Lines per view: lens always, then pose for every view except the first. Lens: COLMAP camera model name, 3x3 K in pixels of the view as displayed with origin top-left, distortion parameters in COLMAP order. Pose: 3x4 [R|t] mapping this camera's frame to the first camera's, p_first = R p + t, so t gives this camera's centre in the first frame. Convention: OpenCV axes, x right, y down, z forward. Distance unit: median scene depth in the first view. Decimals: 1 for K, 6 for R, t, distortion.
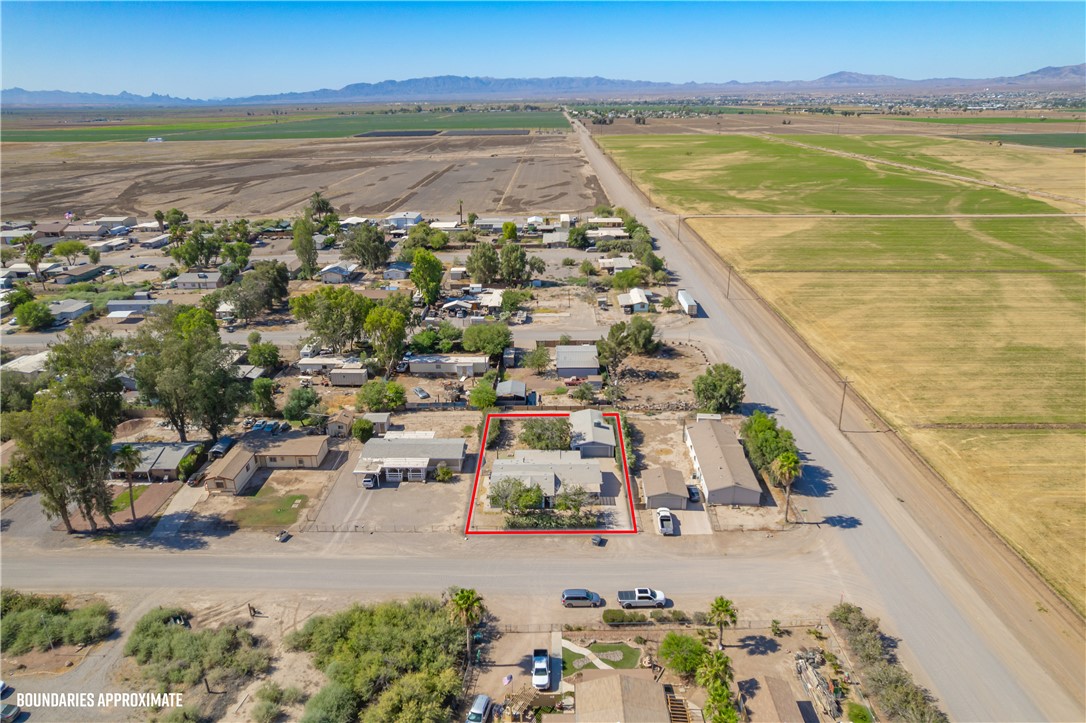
lens RADIAL K [[704.6, 0, 545.9], [0, 704.6, 364.8], [0, 0, 1]] dist [-0.083714, 0.076168]
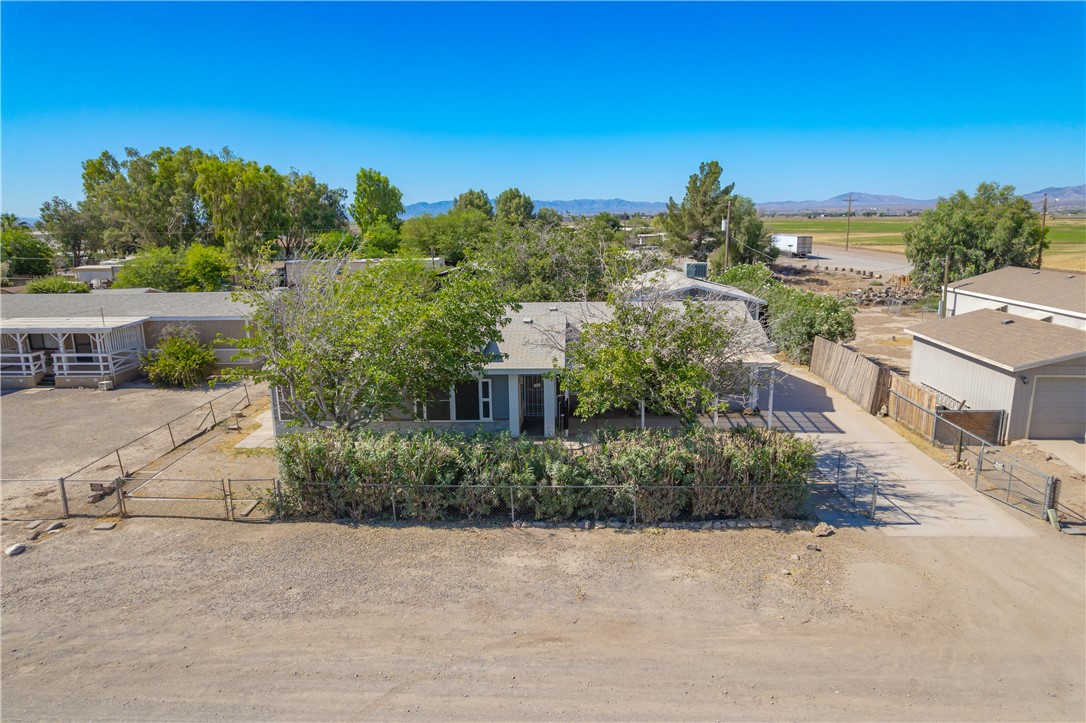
lens RADIAL K [[693.7, 0, 545.0], [0, 693.7, 365.0], [0, 0, 1]] dist [-0.078781, 0.071234]
pose [[0.999413, 0.001884, -0.034212, 0.008881], [-0.007262, 0.987449, -0.157774, 0.148587], [0.033486, 0.157930, 0.986882, 0.543899]]
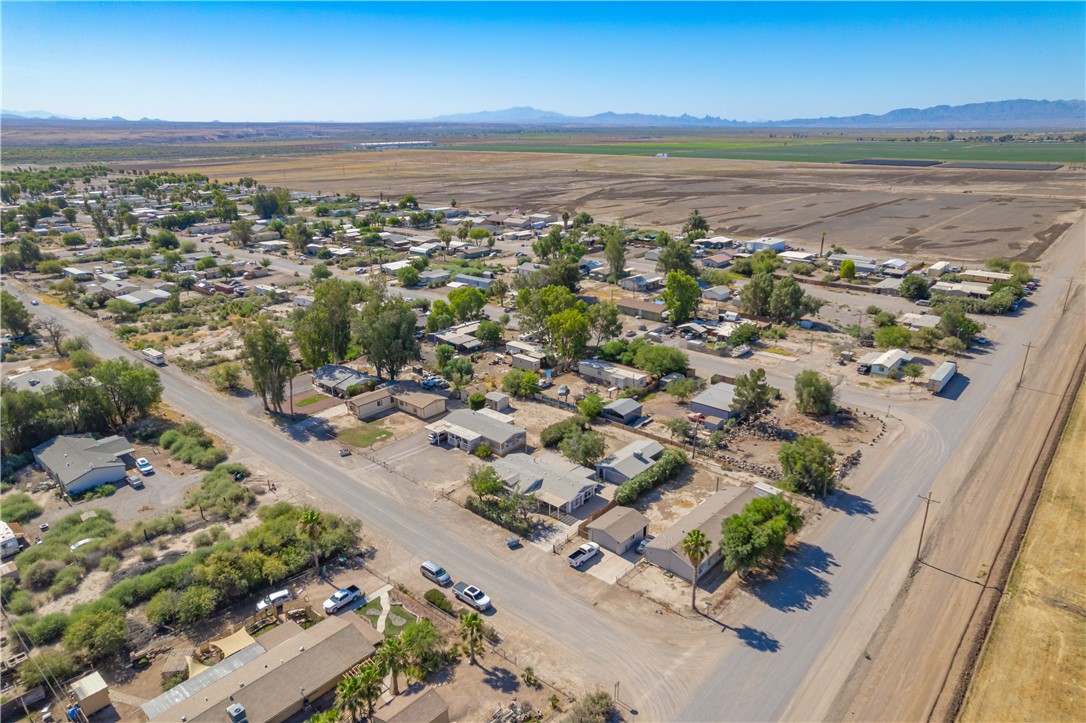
lens RADIAL K [[693.7, 0, 545.0], [0, 693.7, 365.0], [0, 0, 1]] dist [-0.078781, 0.071234]
pose [[0.760293, 0.218611, -0.611690, 0.437969], [-0.234280, 0.970574, 0.055677, -0.049867], [0.605861, 0.100976, 0.789136, 0.117151]]
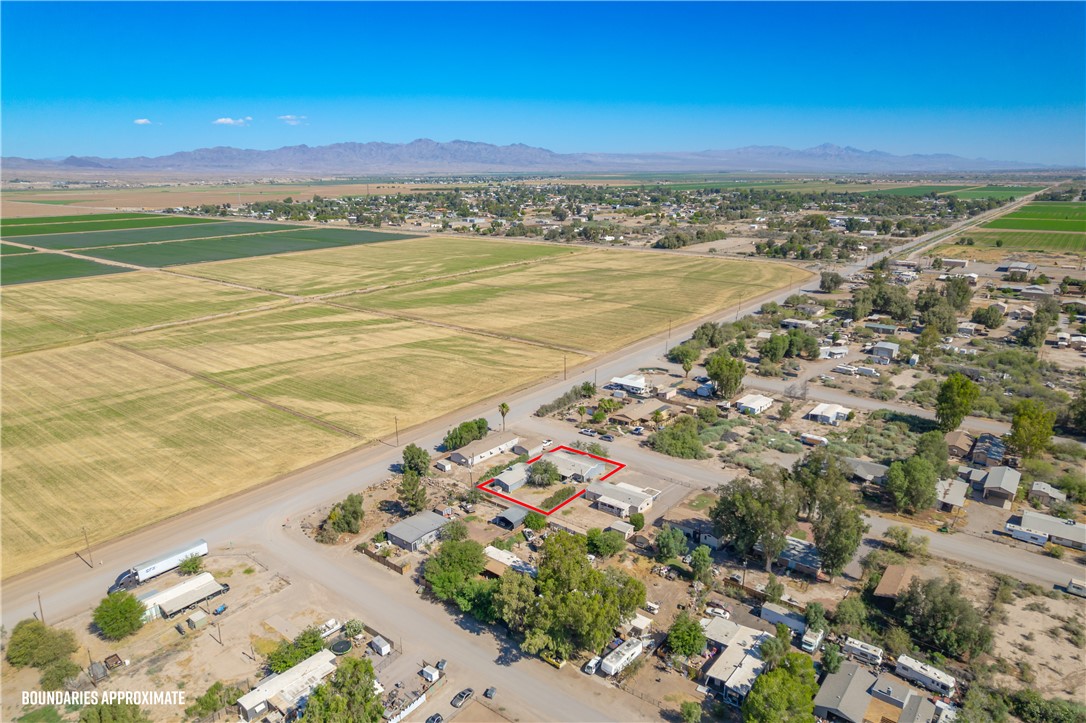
lens RADIAL K [[693.7, 0, 545.0], [0, 693.7, 365.0], [0, 0, 1]] dist [-0.078781, 0.071234]
pose [[-0.790908, -0.155329, 0.591893, -0.721824], [0.233501, 0.817458, 0.526535, -0.753408], [-0.565634, 0.554649, -0.610265, 1.456857]]
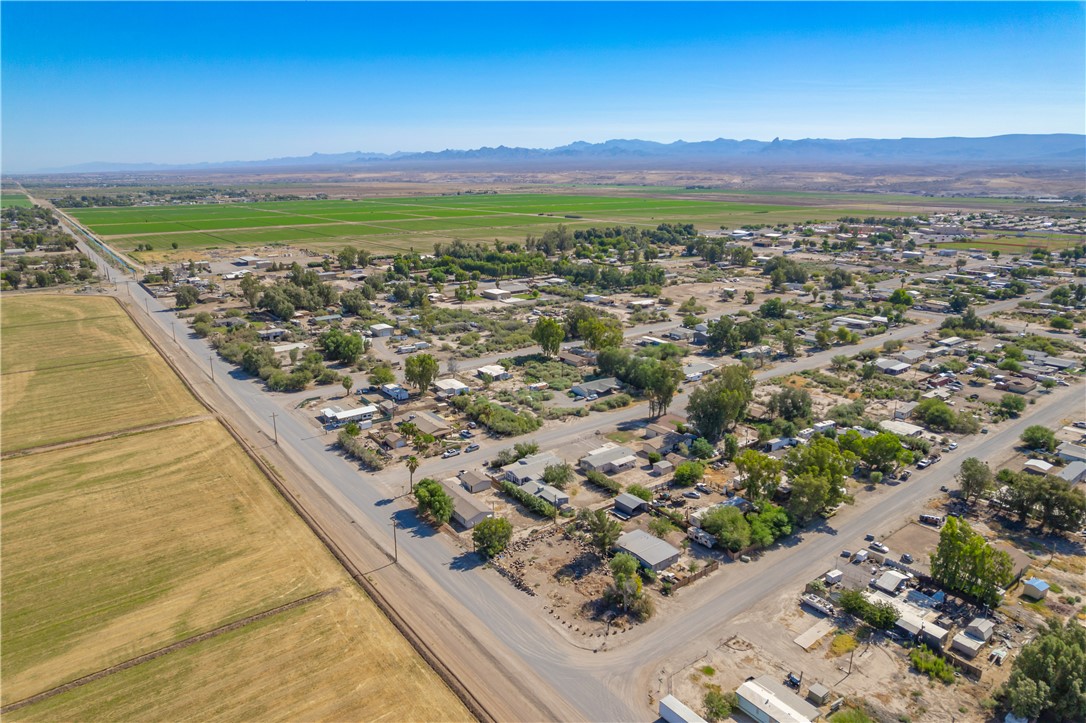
lens RADIAL K [[693.7, 0, 545.0], [0, 693.7, 365.0], [0, 0, 1]] dist [-0.078781, 0.071234]
pose [[-0.787800, 0.177075, -0.589928, 0.738172], [-0.214295, 0.819146, 0.532051, -0.765284], [0.577450, 0.545568, -0.607377, 1.441495]]
